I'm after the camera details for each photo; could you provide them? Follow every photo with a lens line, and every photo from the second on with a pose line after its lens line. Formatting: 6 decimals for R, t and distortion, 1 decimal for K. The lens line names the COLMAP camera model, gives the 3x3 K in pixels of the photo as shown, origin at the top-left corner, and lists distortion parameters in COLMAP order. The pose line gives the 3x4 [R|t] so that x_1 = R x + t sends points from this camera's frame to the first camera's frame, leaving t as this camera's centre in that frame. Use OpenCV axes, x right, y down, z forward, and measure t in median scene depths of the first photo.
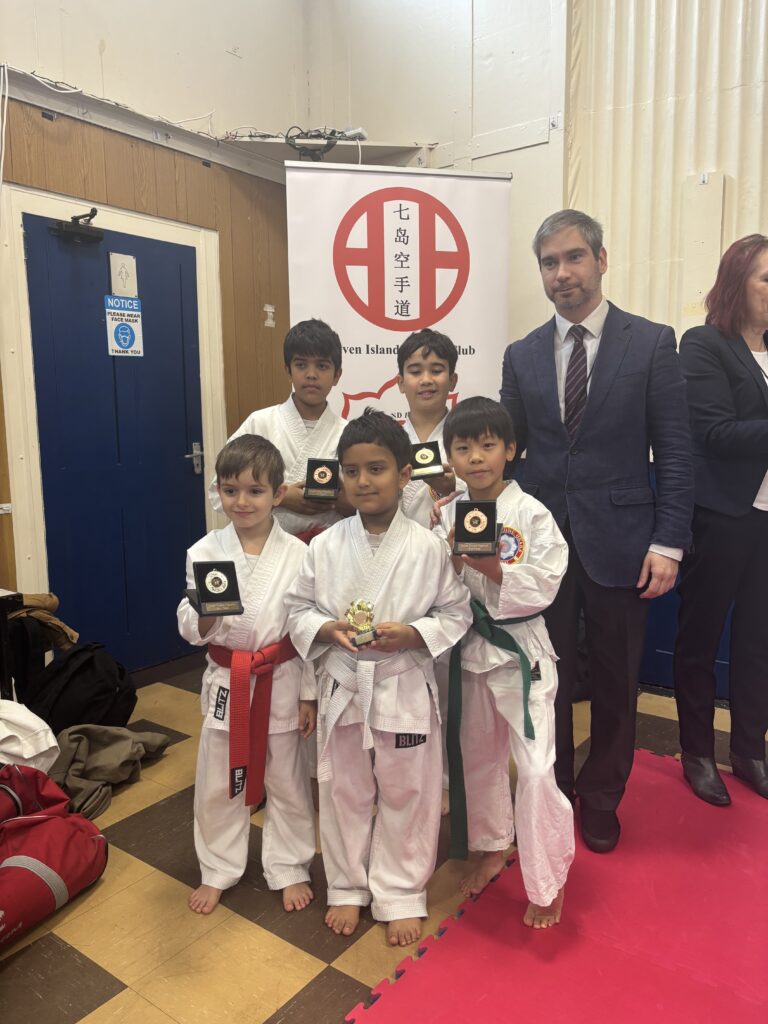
lens RADIAL K [[772.3, 0, 389.7], [0, 772.3, 512.7], [0, 0, 1]] dist [0.021395, -0.038145]
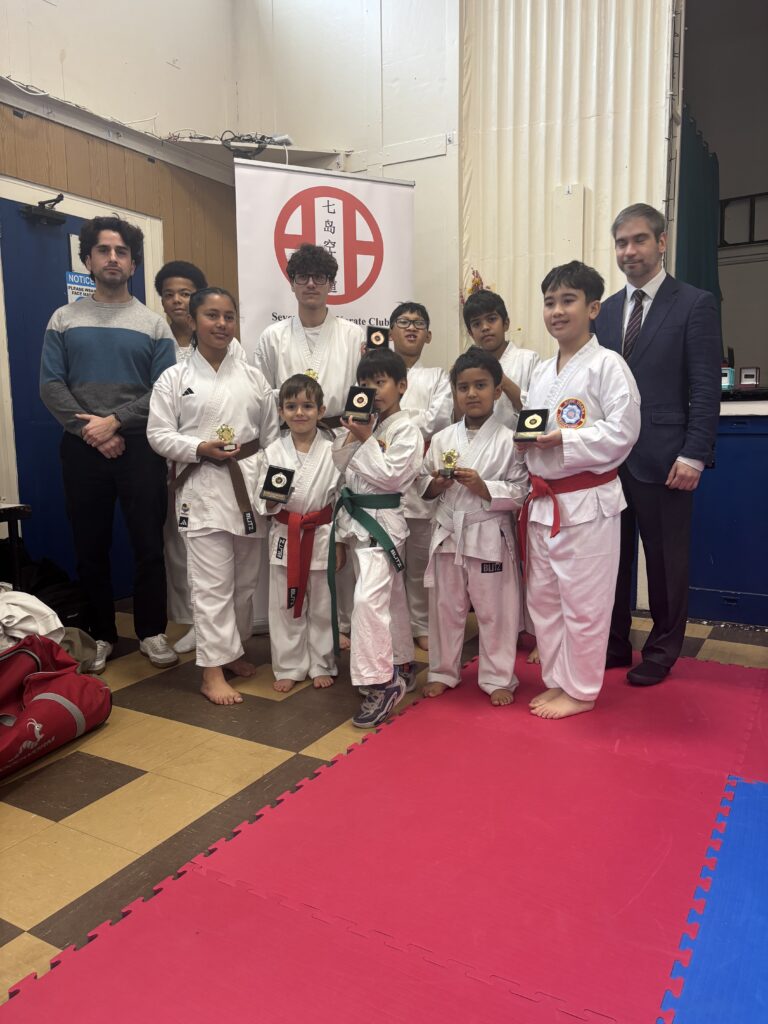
lens RADIAL K [[772.3, 0, 411.7], [0, 772.3, 512.6], [0, 0, 1]] dist [0.021395, -0.038145]
pose [[0.989959, -0.020802, 0.139816, -0.031075], [0.021242, 0.999773, -0.001657, 0.087442], [-0.139750, 0.004610, 0.990176, -0.200542]]
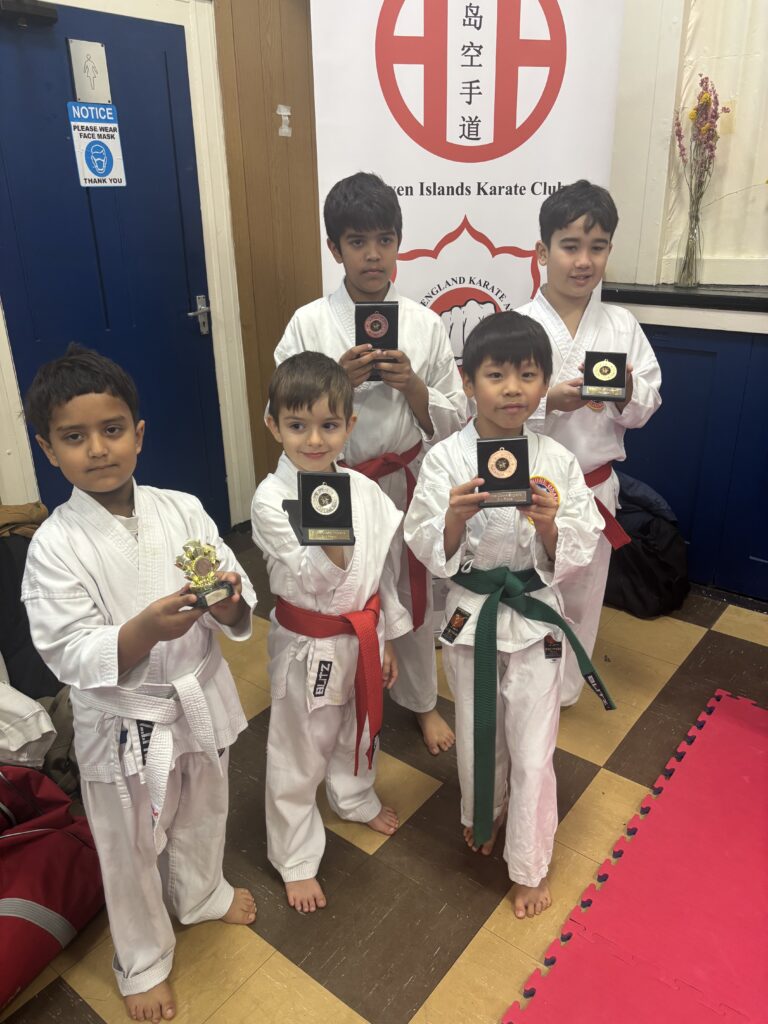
lens RADIAL K [[772.3, 0, 390.3], [0, 772.3, 513.2], [0, 0, 1]] dist [0.021395, -0.038145]
pose [[0.999728, 0.007033, -0.022219, -0.034529], [-0.001090, 0.966453, 0.256842, -0.088558], [0.023280, -0.256748, 0.966198, 0.178223]]
